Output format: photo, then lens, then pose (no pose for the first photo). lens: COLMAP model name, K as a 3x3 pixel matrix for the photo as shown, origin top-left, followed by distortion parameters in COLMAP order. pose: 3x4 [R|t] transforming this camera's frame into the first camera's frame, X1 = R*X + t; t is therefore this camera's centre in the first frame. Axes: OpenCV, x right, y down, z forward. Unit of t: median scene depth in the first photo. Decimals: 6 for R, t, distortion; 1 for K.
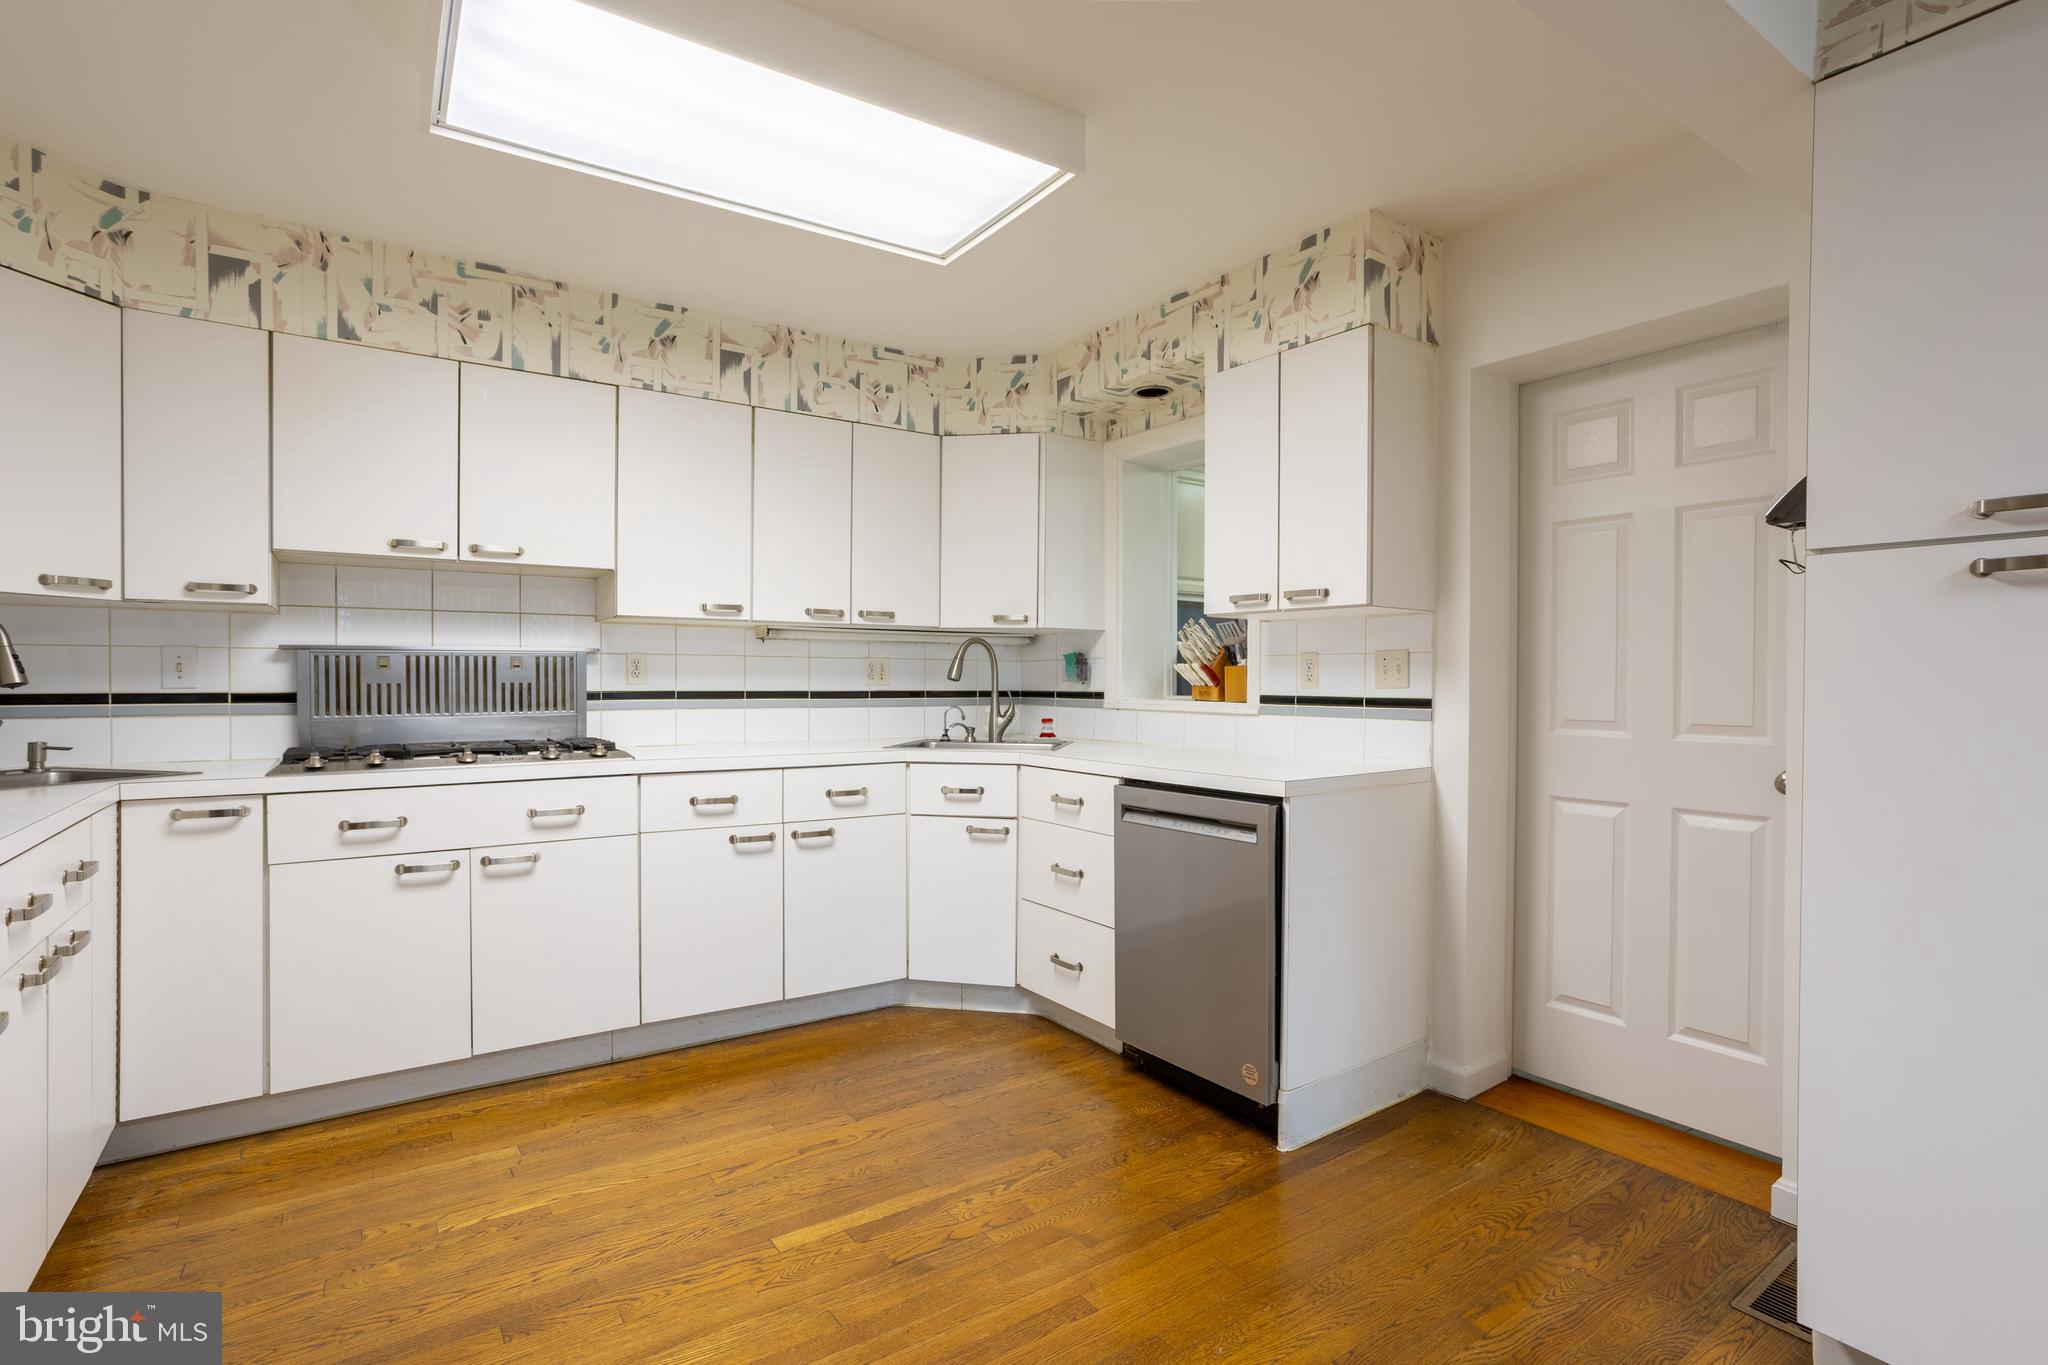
lens RADIAL K [[998.3, 0, 1024.0], [0, 998.3, 682.5], [0, 0, 1]] dist [-0.040215, 0.032279]
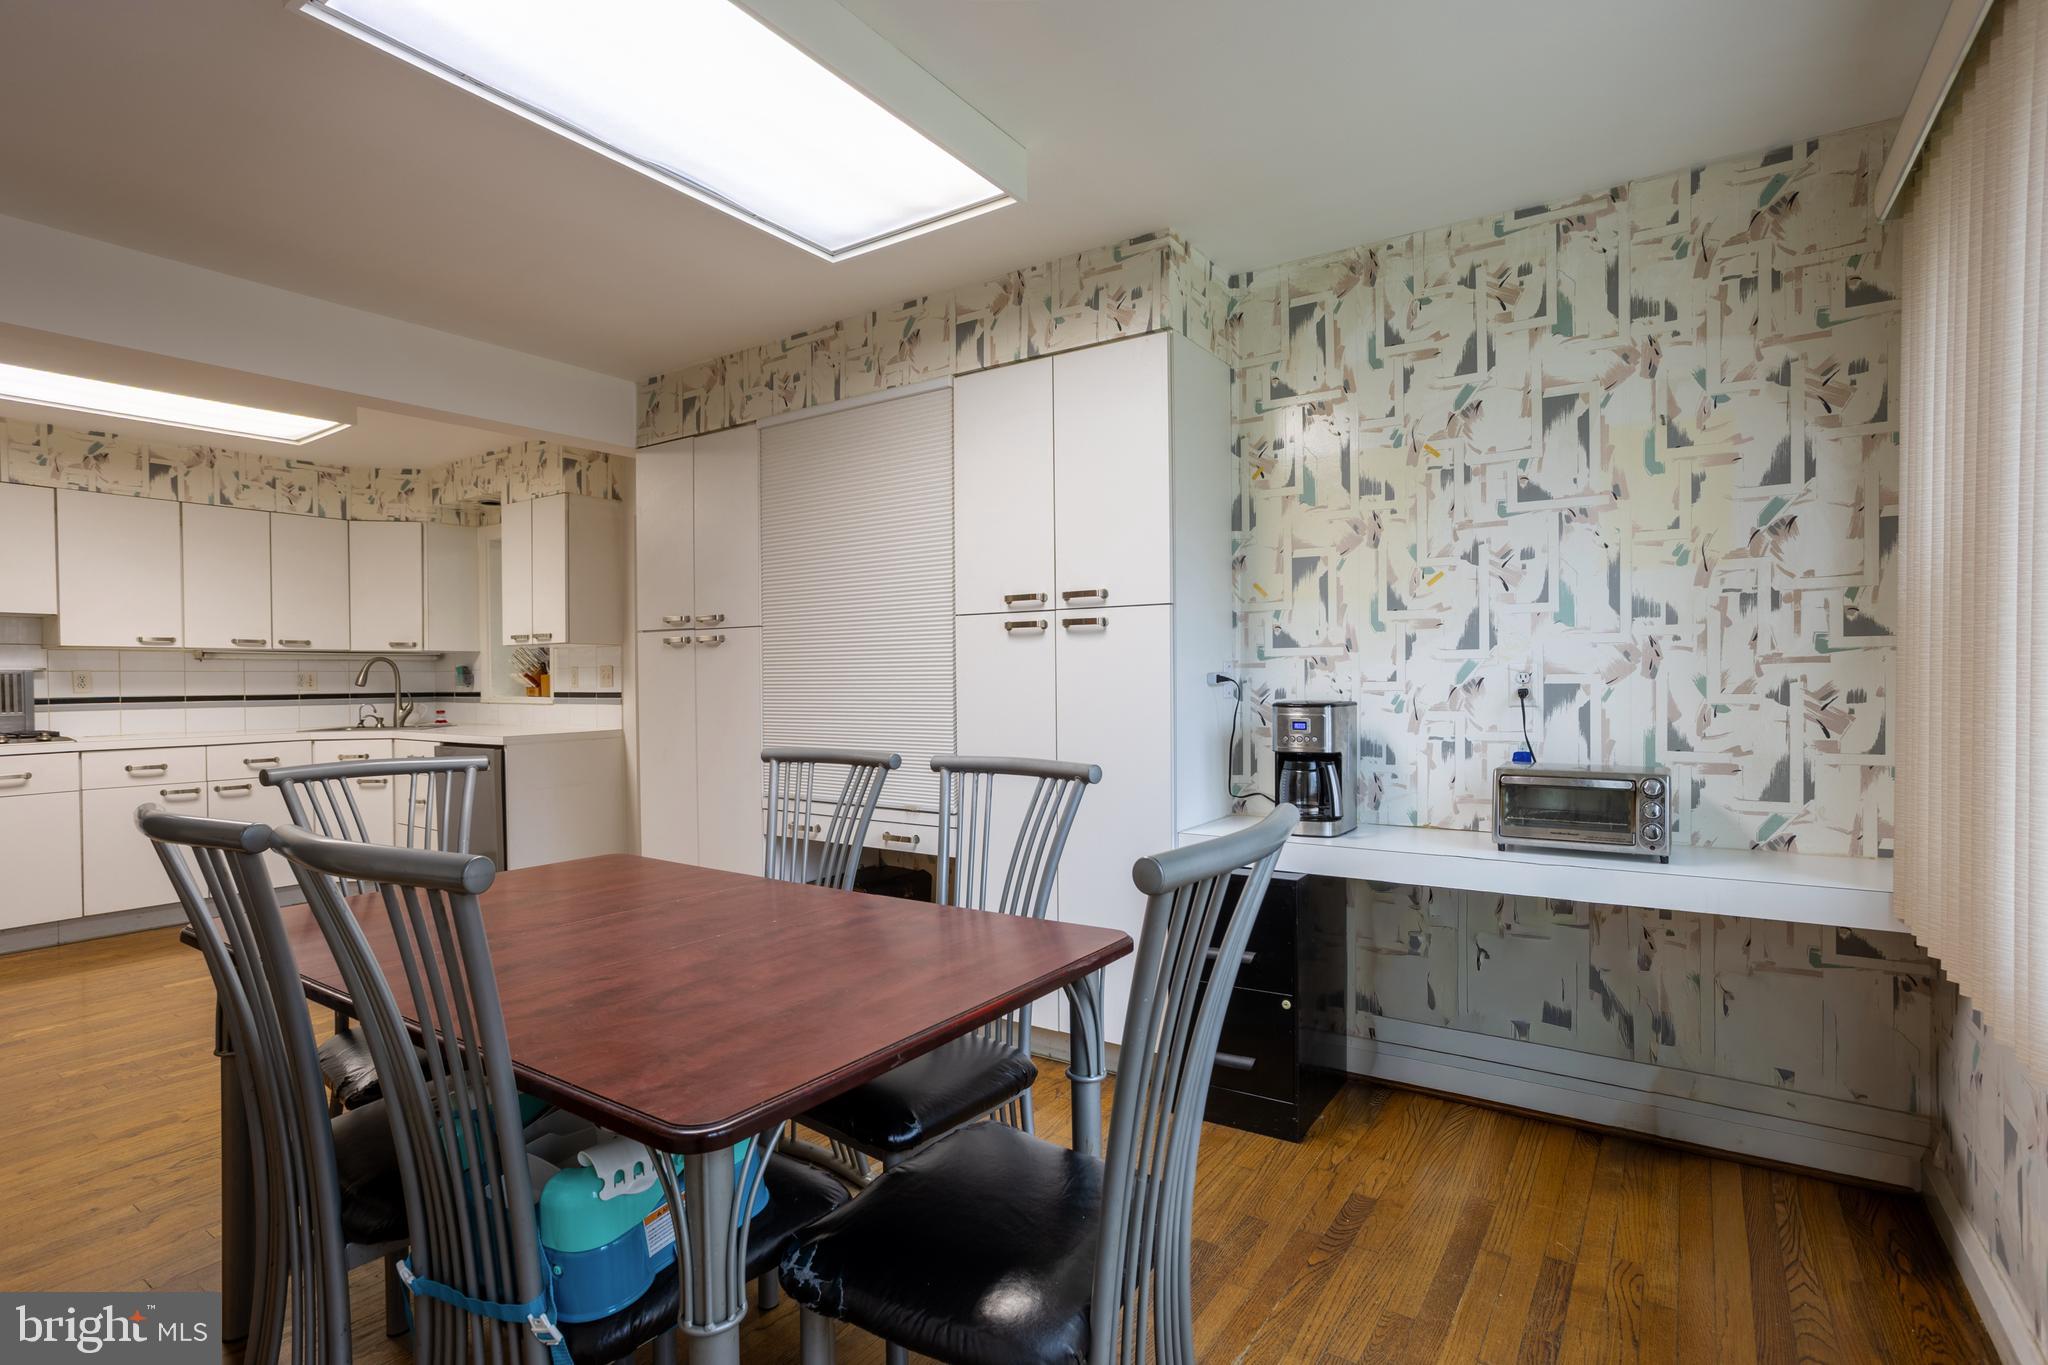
lens RADIAL K [[989.9, 0, 1030.0], [0, 989.9, 690.4], [0, 0, 1]] dist [-0.046995, 0.033401]
pose [[0.933858, -0.017329, 0.357223, 0.405344], [0.014246, 0.999835, 0.011261, 0.002360], [-0.357359, -0.005427, 0.933951, -0.845465]]
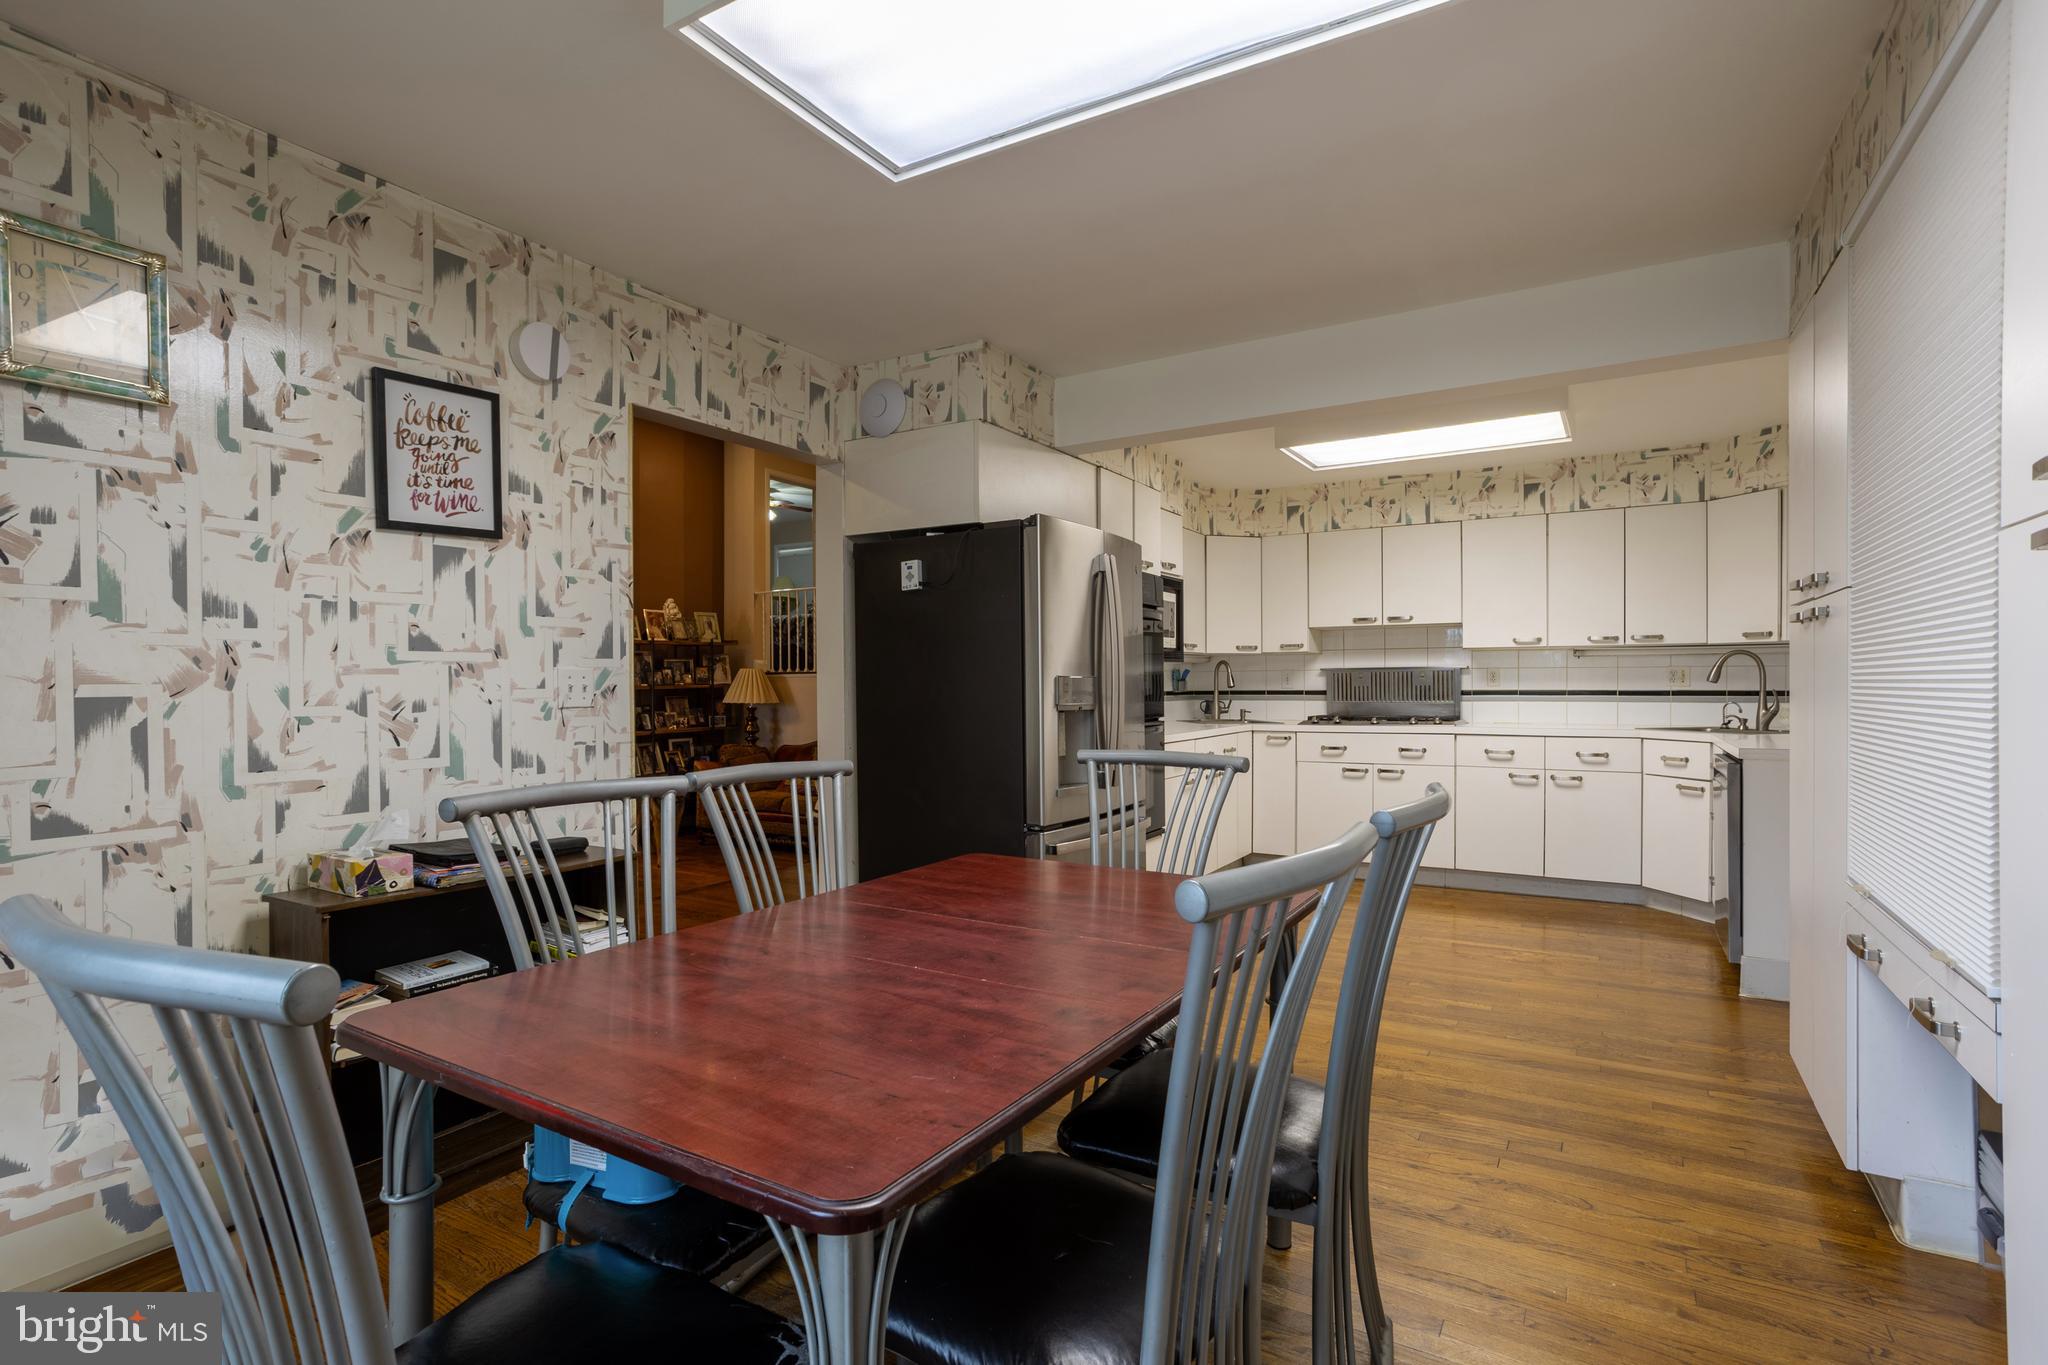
lens RADIAL K [[989.9, 0, 1030.0], [0, 989.9, 690.4], [0, 0, 1]] dist [-0.046995, 0.033401]
pose [[0.416250, 0.000730, -0.909250, 0.878410], [0.002333, 0.999996, 0.001871, 0.004483], [0.909247, -0.002900, 0.416246, -0.455616]]
